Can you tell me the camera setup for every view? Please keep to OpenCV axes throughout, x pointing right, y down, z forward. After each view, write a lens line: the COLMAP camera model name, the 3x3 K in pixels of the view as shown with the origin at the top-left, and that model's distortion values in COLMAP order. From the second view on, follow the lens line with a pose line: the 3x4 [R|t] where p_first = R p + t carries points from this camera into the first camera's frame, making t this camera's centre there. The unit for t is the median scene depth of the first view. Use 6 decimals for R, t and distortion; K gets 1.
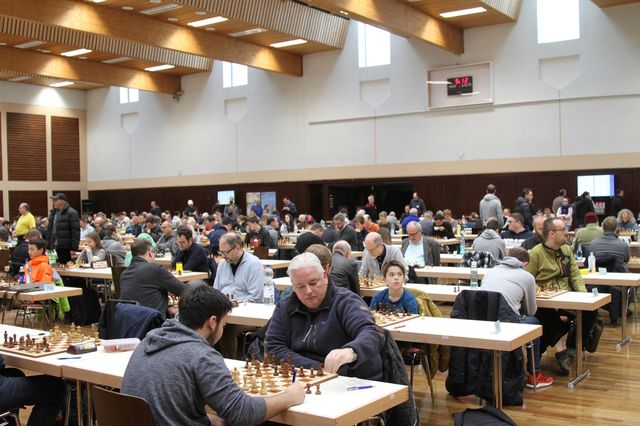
lens RADIAL K [[723.8, 0, 320.0], [0, 723.8, 235.2], [0, 0, 1]] dist [-0.087493, 0.019102]
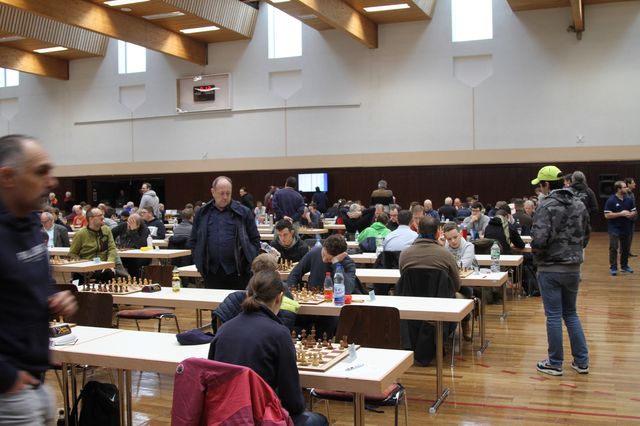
lens RADIAL K [[706.1, 0, 329.3], [0, 706.1, 212.9], [0, 0, 1]] dist [-0.109948, 0.036250]
pose [[0.971586, -0.002064, 0.236677, 0.114929], [0.007334, 0.999744, -0.021390, 0.004321], [-0.236572, 0.022518, 0.971353, -0.102208]]
